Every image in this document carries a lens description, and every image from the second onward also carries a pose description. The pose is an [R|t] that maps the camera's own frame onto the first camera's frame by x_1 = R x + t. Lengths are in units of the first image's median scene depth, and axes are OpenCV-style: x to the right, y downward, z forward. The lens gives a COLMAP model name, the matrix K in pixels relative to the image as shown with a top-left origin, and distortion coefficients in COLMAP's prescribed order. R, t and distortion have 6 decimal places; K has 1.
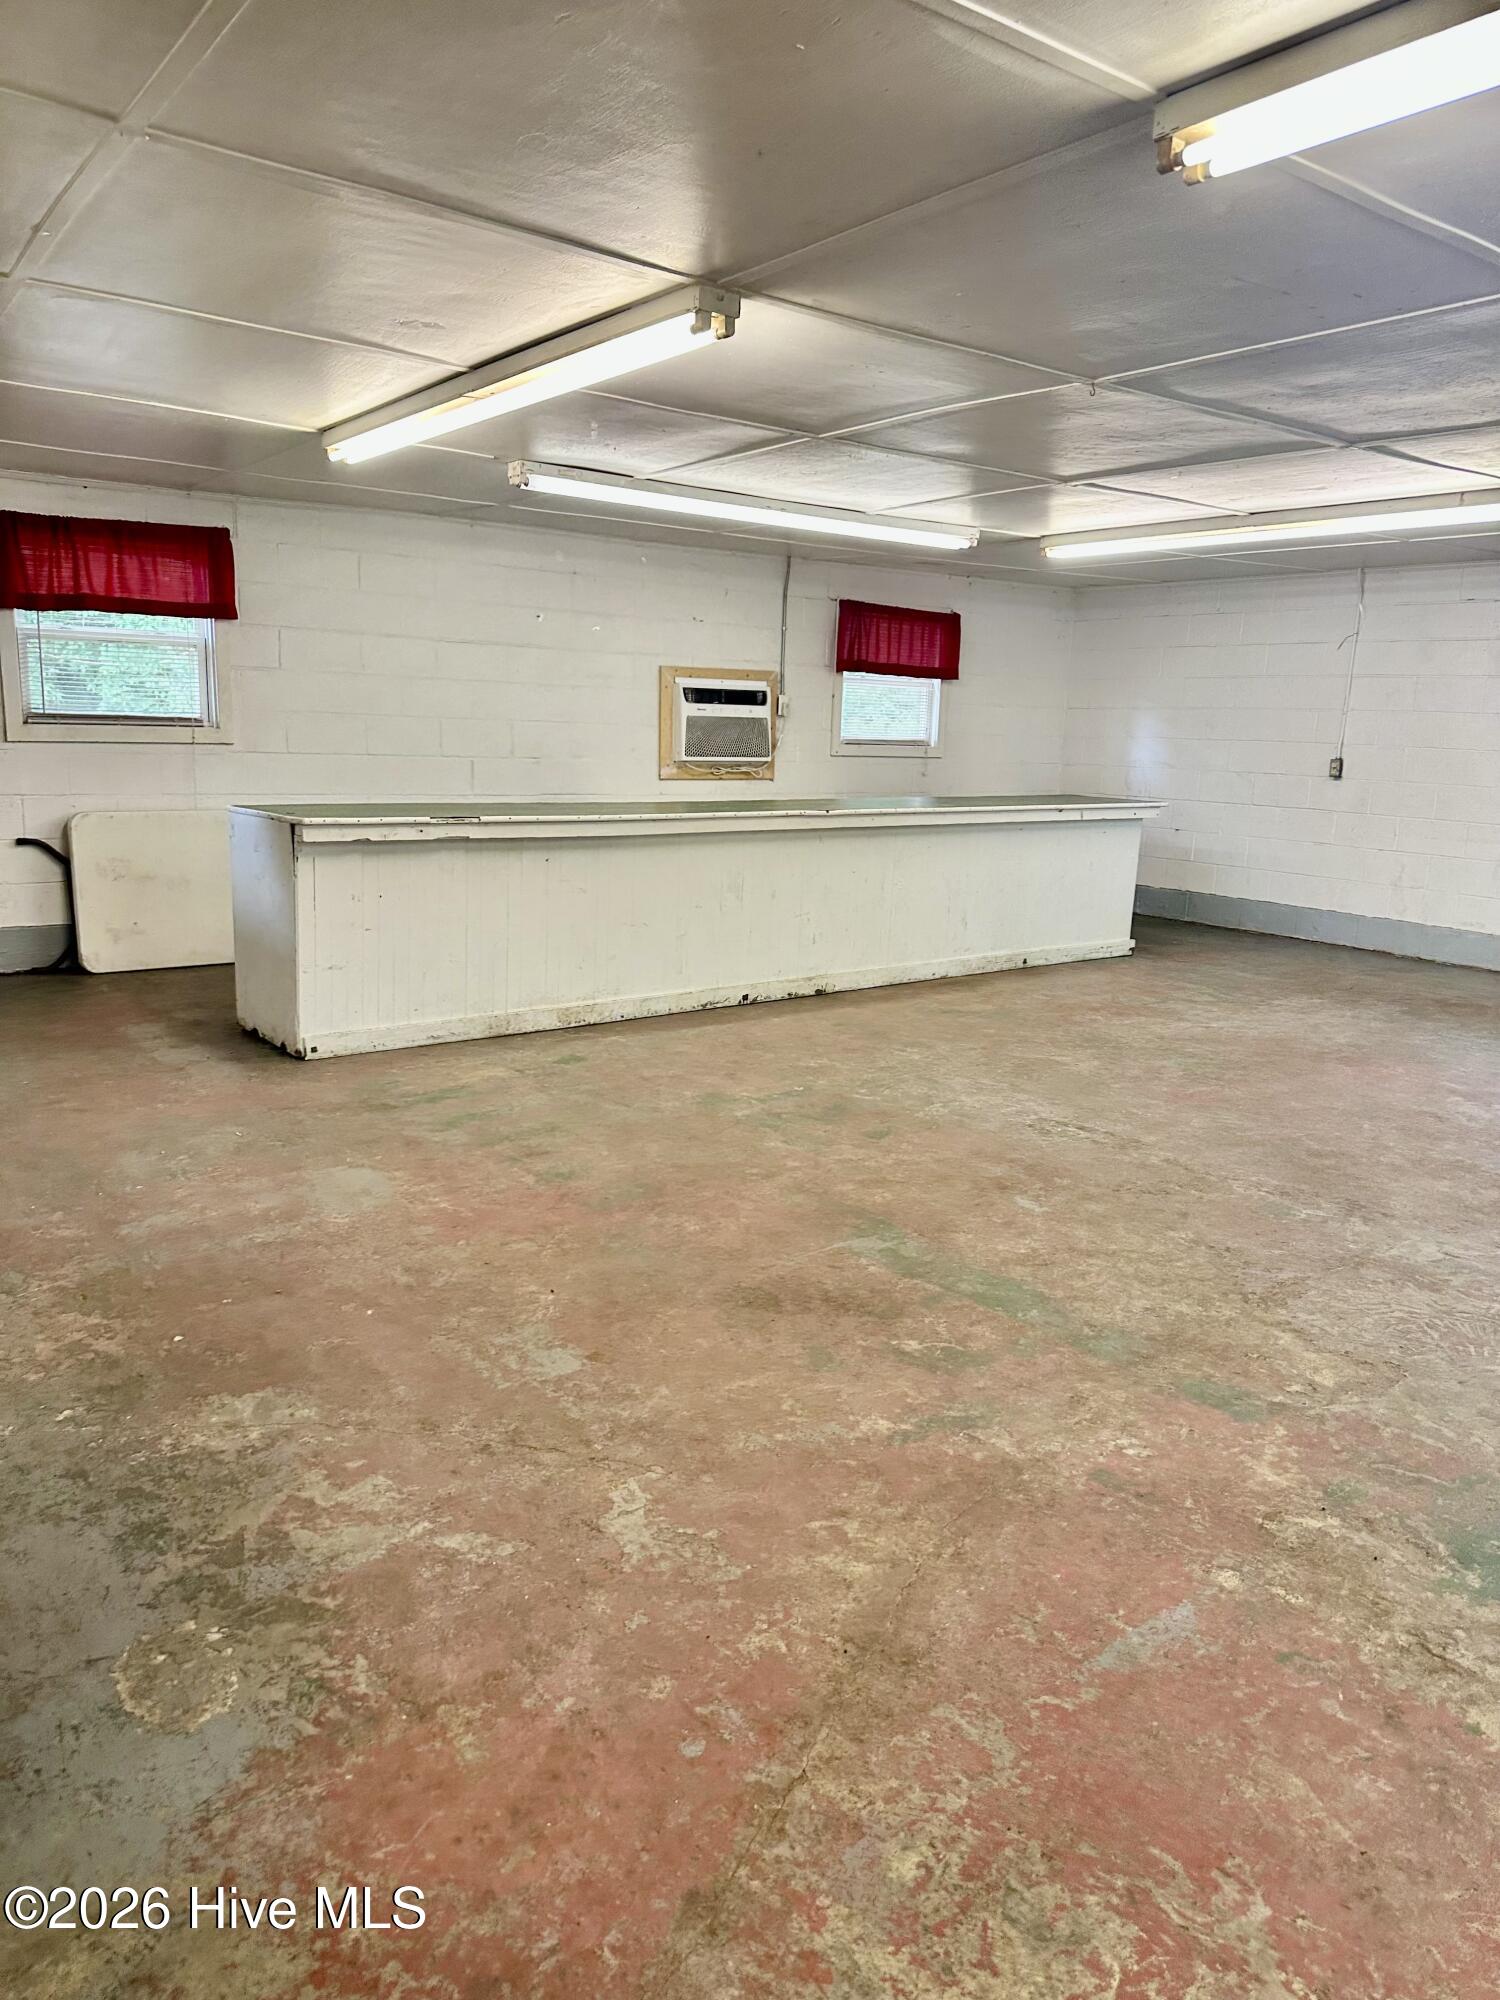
lens RADIAL K [[1415.5, 0, 743.2], [0, 1415.5, 1015.1], [0, 0, 1]] dist [0.004816, -0.001313]
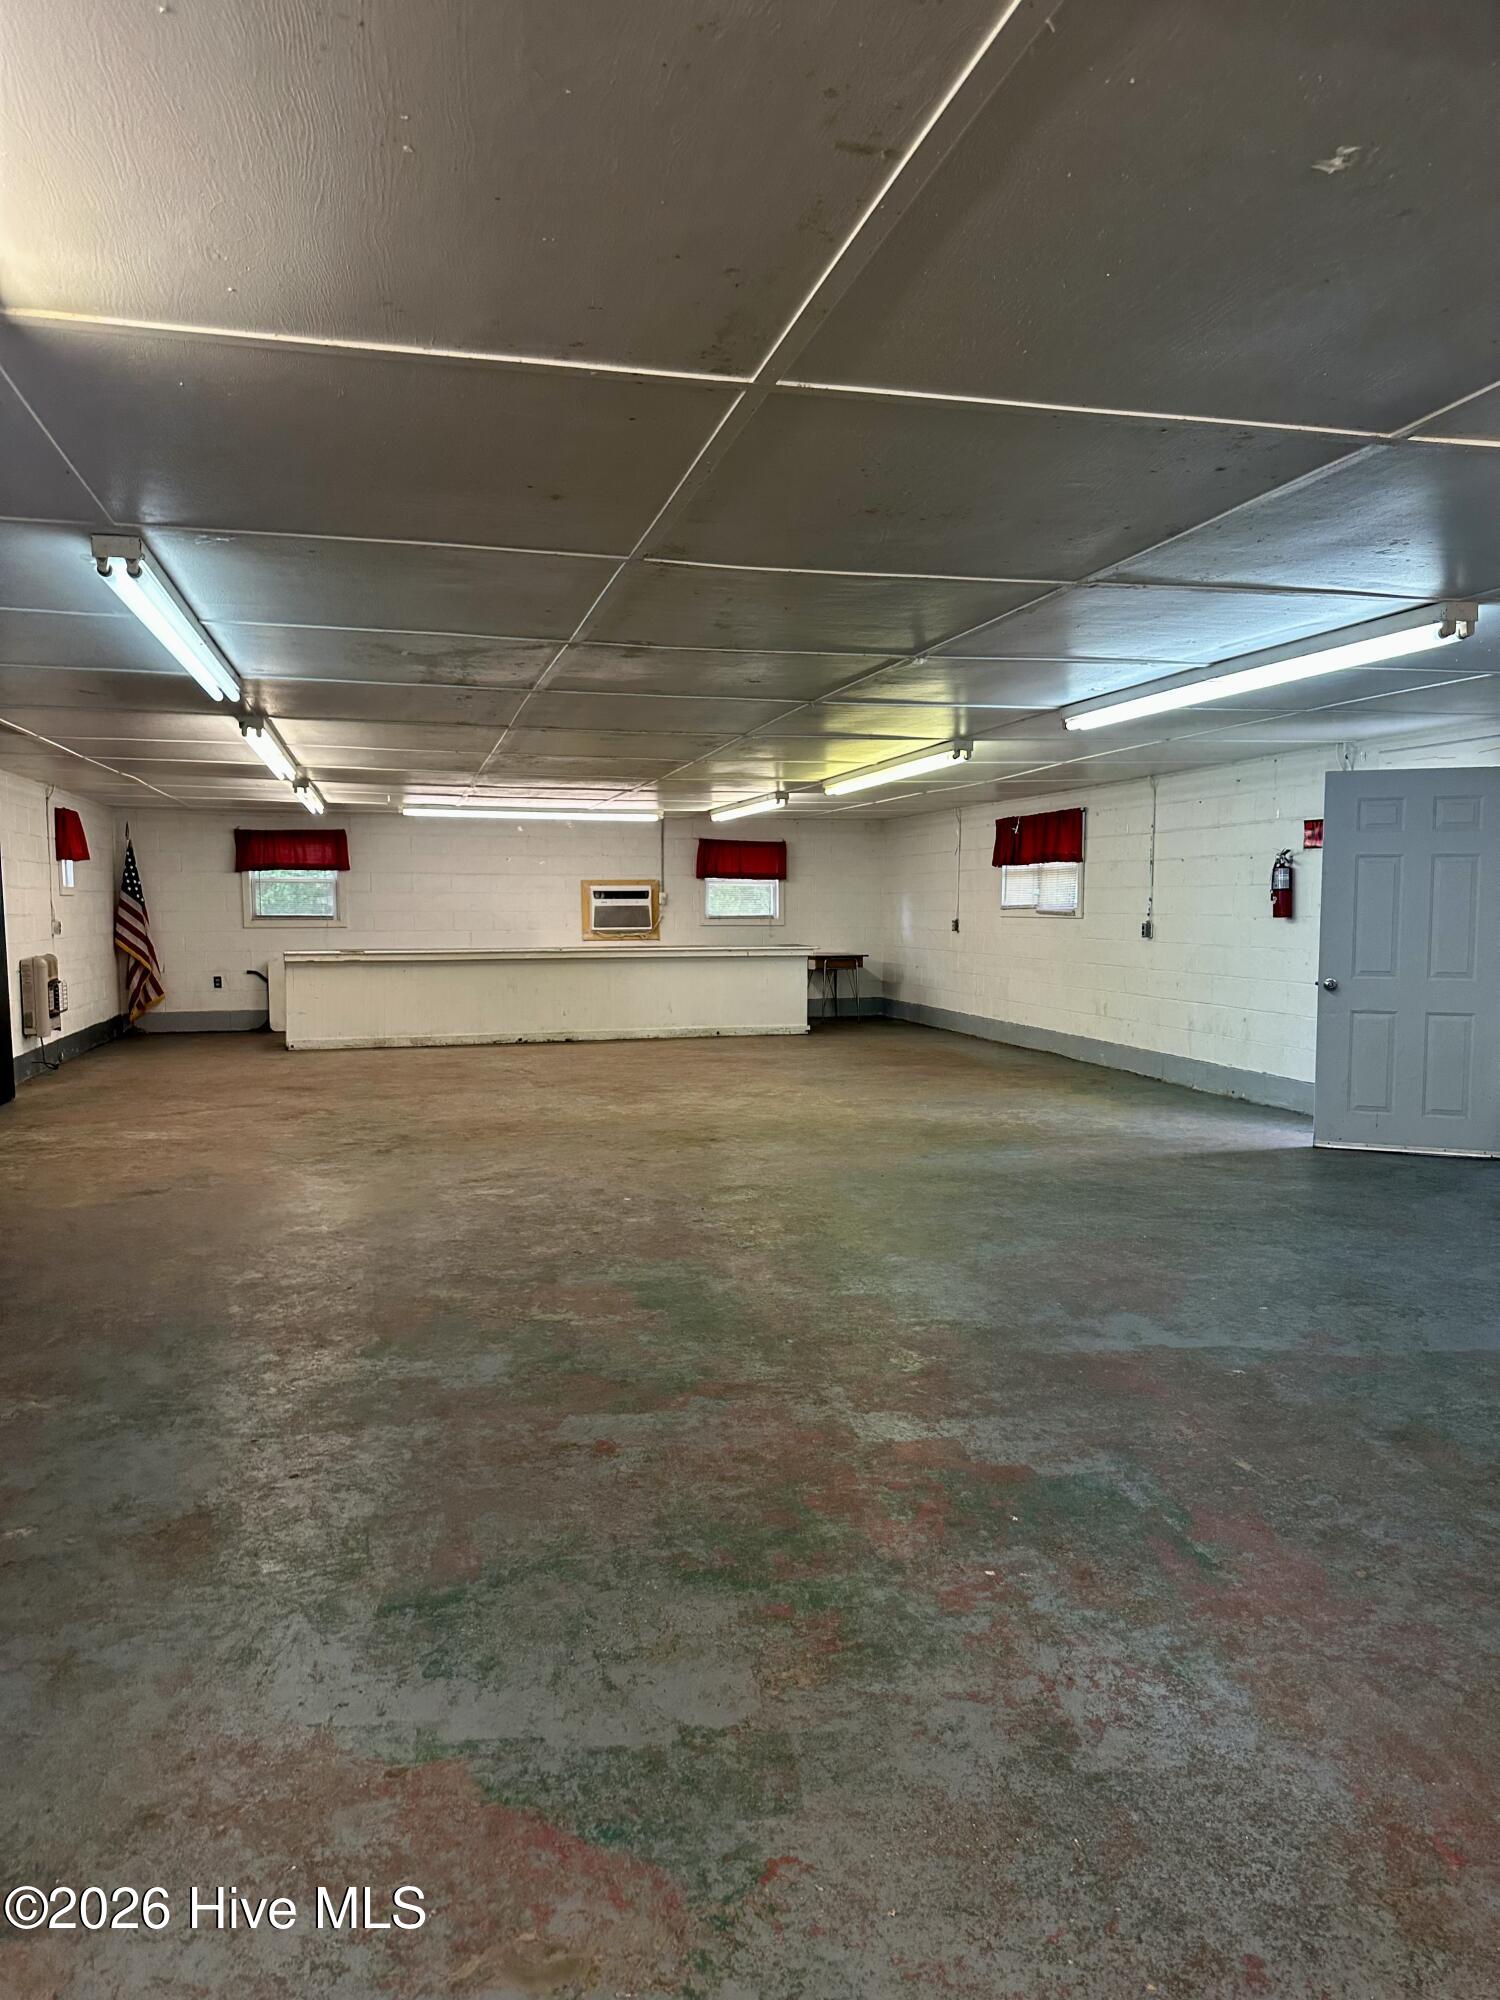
lens RADIAL K [[1415.5, 0, 755.5], [0, 1415.5, 992.8], [0, 0, 1]] dist [0.004816, -0.001313]
pose [[0.942558, -0.009864, -0.333898, 0.768036], [-0.039056, 0.989454, -0.139484, 0.147793], [0.331752, 0.144513, 0.932232, -0.627177]]
